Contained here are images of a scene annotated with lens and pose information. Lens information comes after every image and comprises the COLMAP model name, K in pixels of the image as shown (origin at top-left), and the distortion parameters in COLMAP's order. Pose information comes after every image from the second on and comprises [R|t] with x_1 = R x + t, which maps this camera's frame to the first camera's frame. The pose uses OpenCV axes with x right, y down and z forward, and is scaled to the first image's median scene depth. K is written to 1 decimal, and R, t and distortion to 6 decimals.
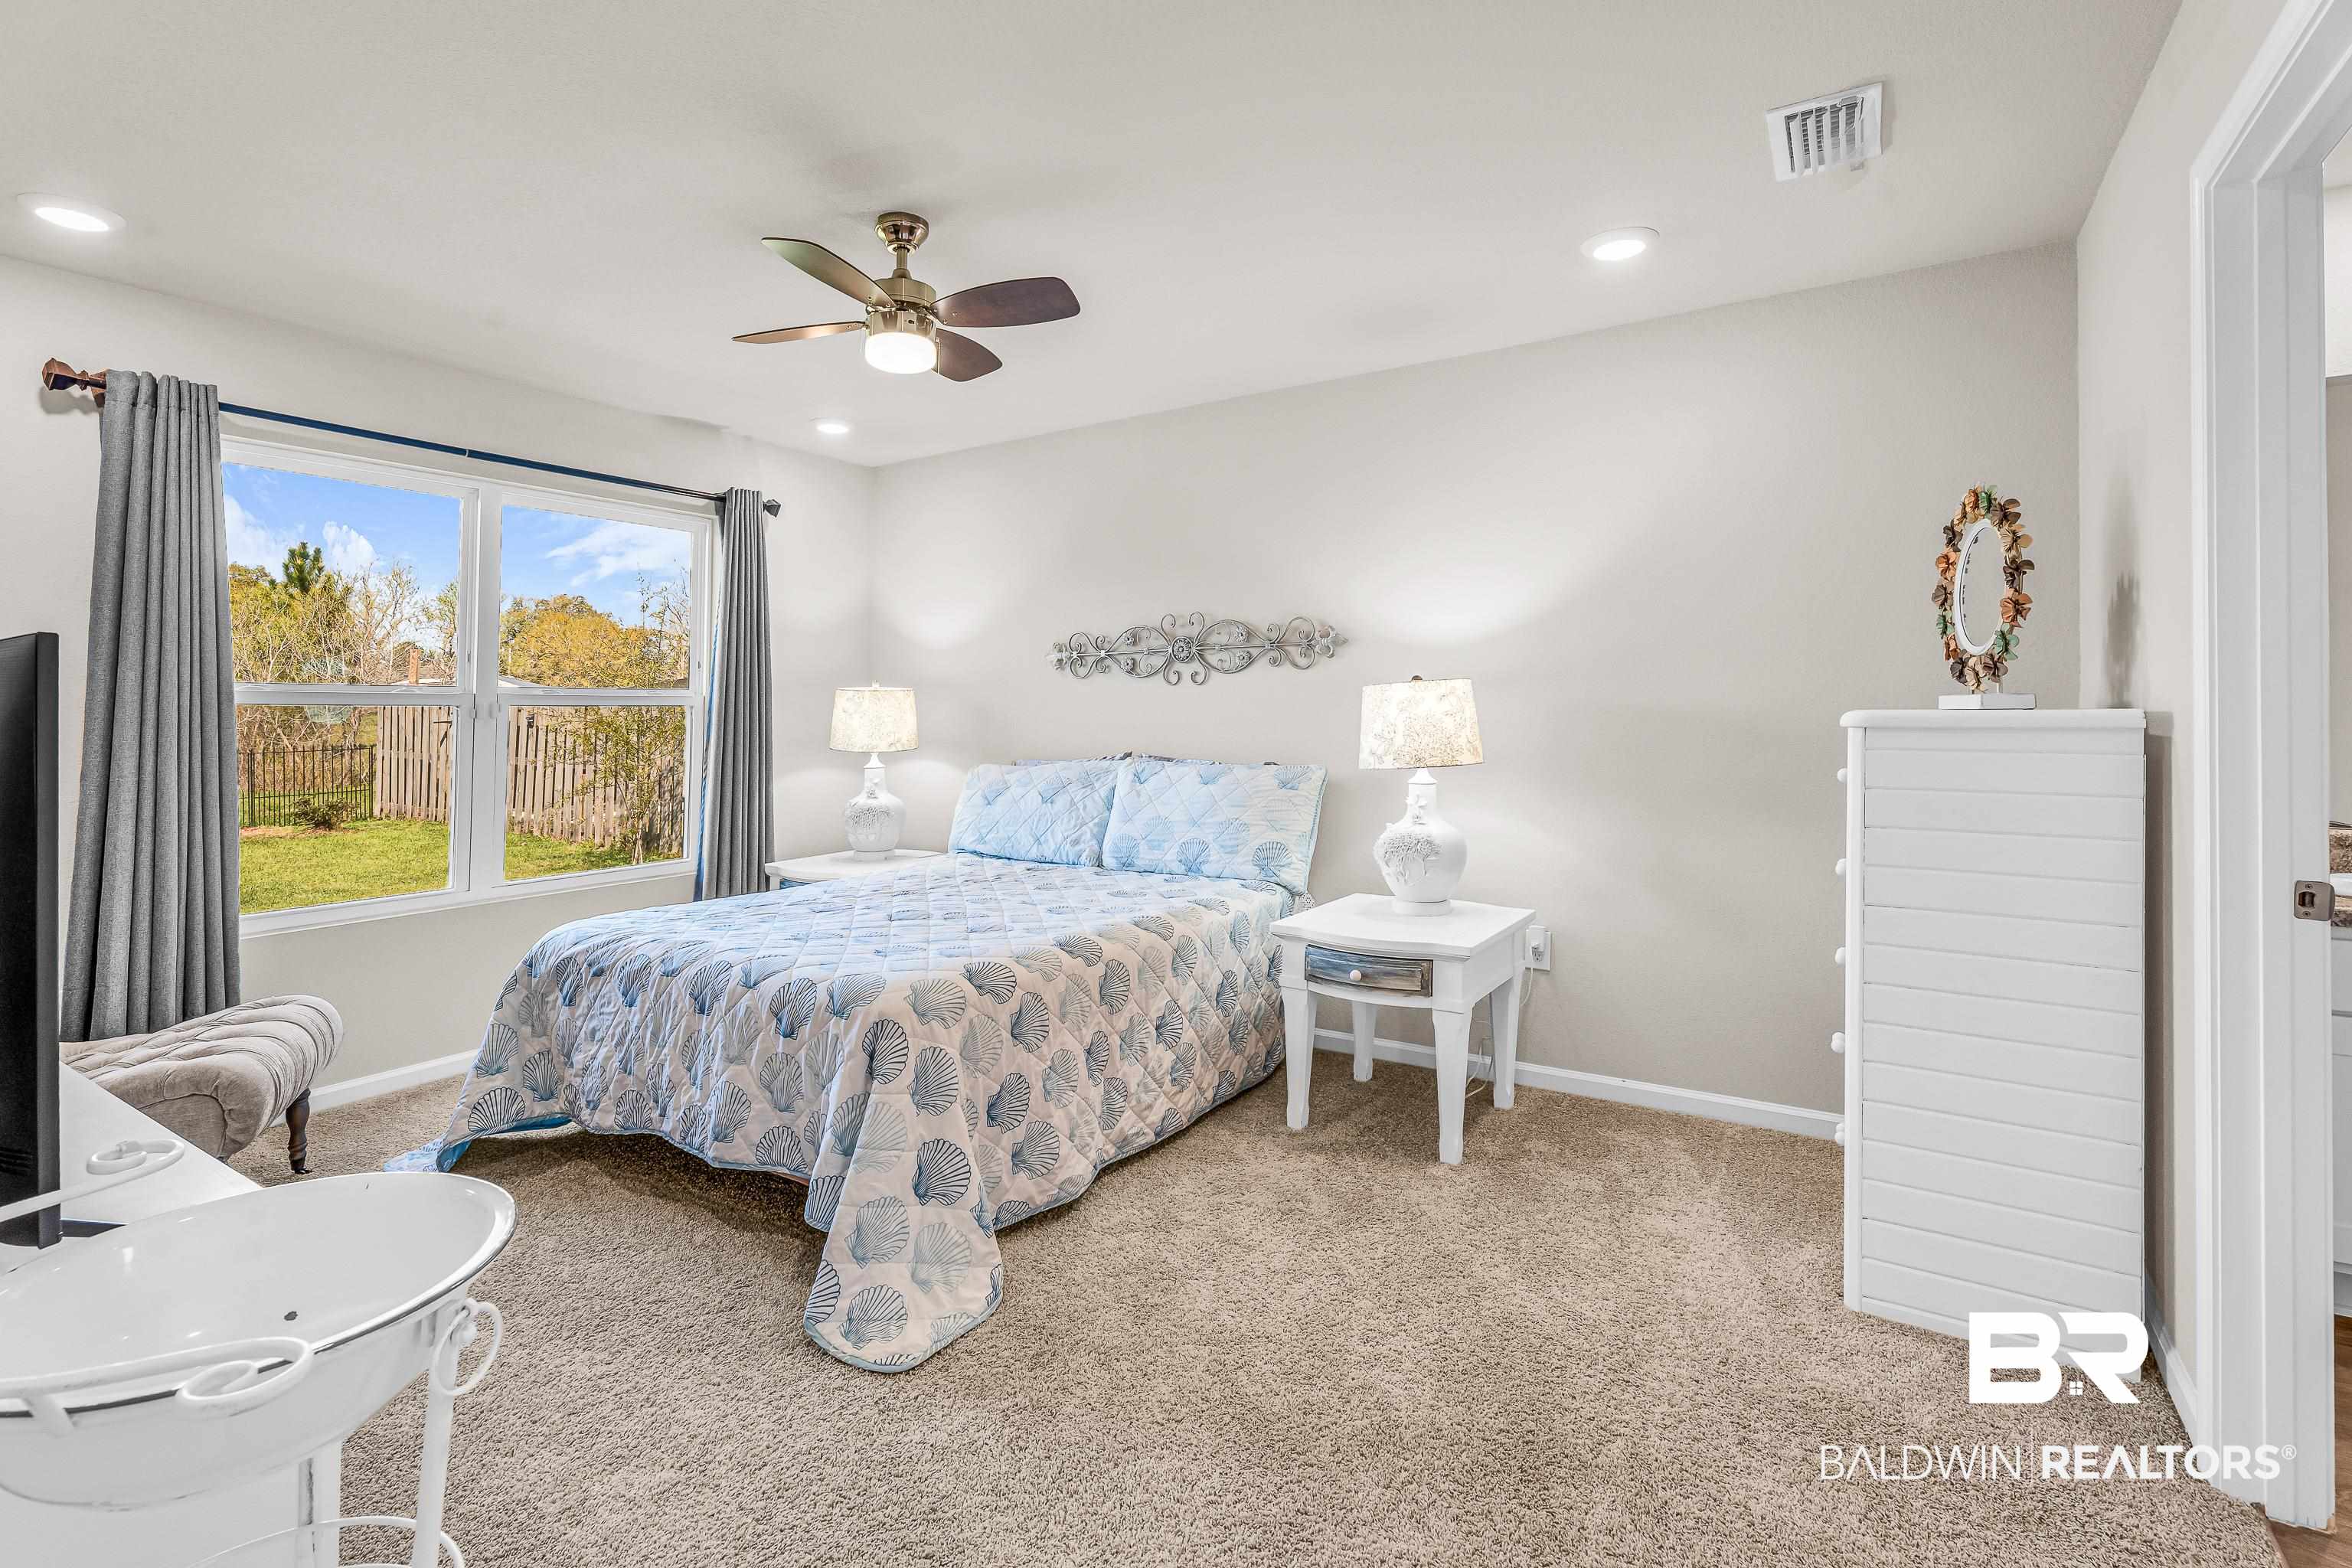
lens RADIAL K [[1069.1, 0, 1162.9], [0, 1069.1, 748.6], [0, 0, 1]] dist [0.004813, -0.000208]
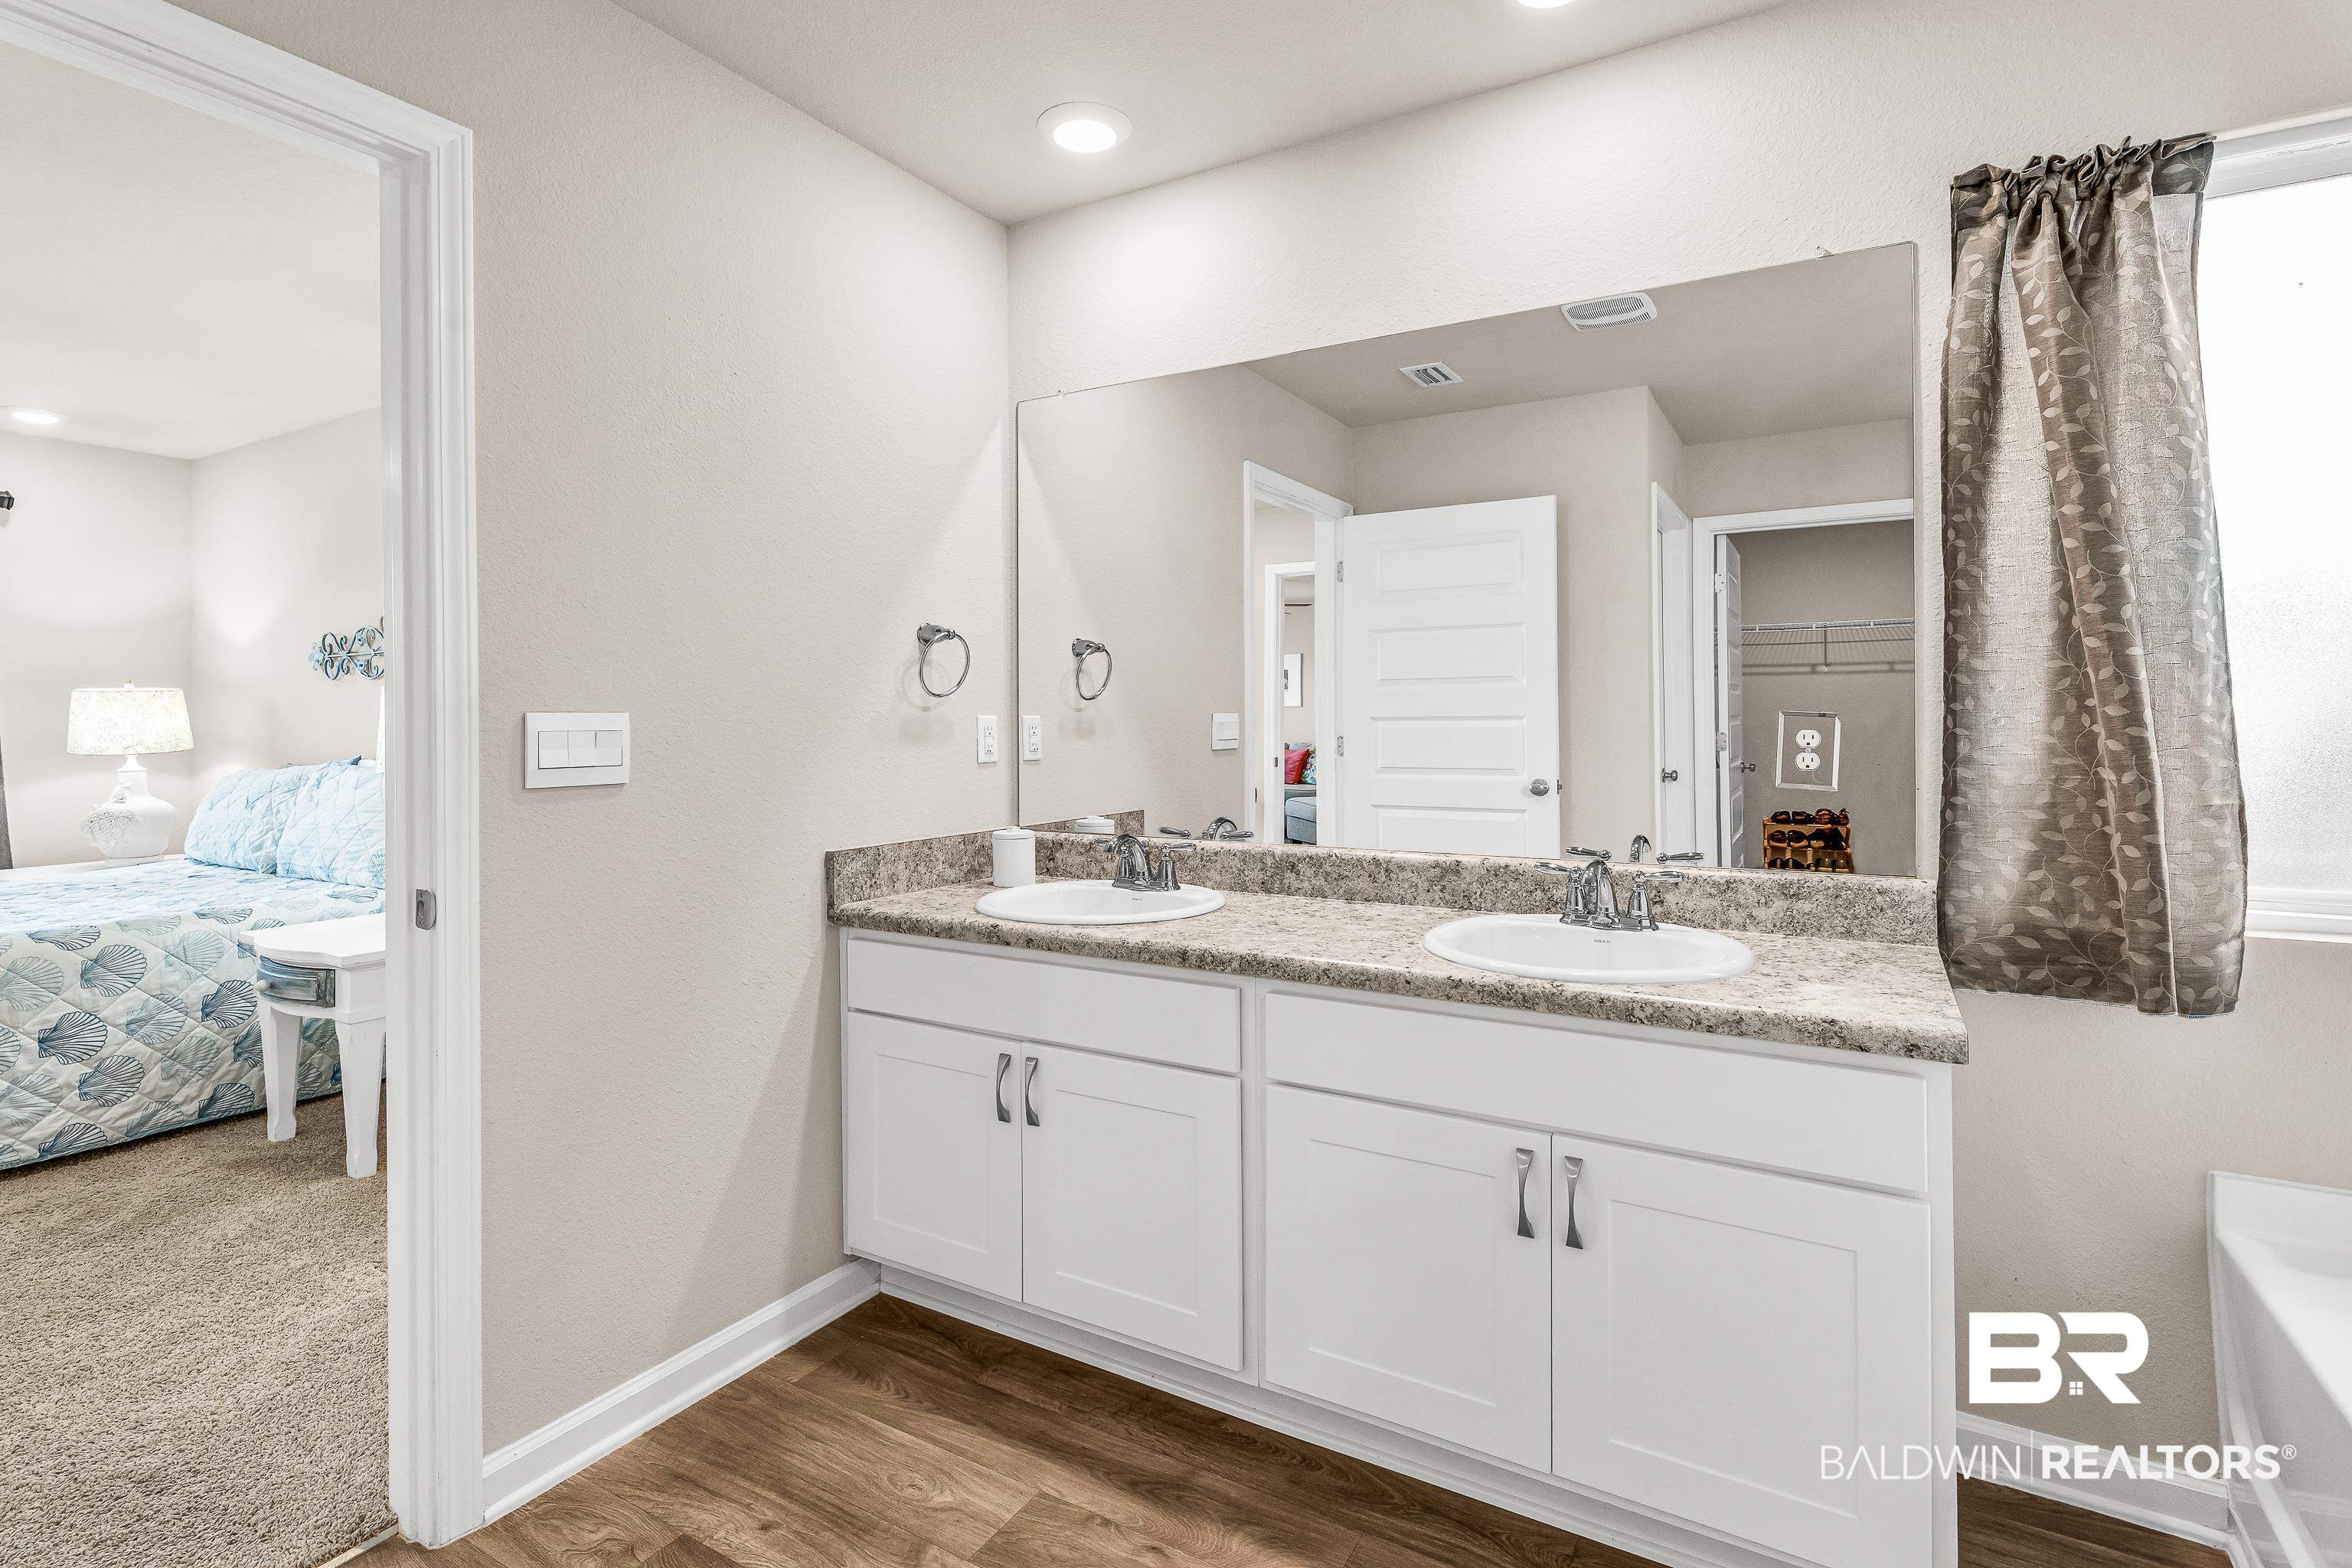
lens RADIAL K [[1069.1, 0, 1184.0], [0, 1069.1, 777.0], [0, 0, 1]] dist [0.004813, -0.000208]
pose [[0.999963, 0.001428, 0.008487, 0.954742], [-0.001580, 0.999837, 0.017989, 0.005165], [-0.008460, -0.018002, 0.999802, 0.028287]]
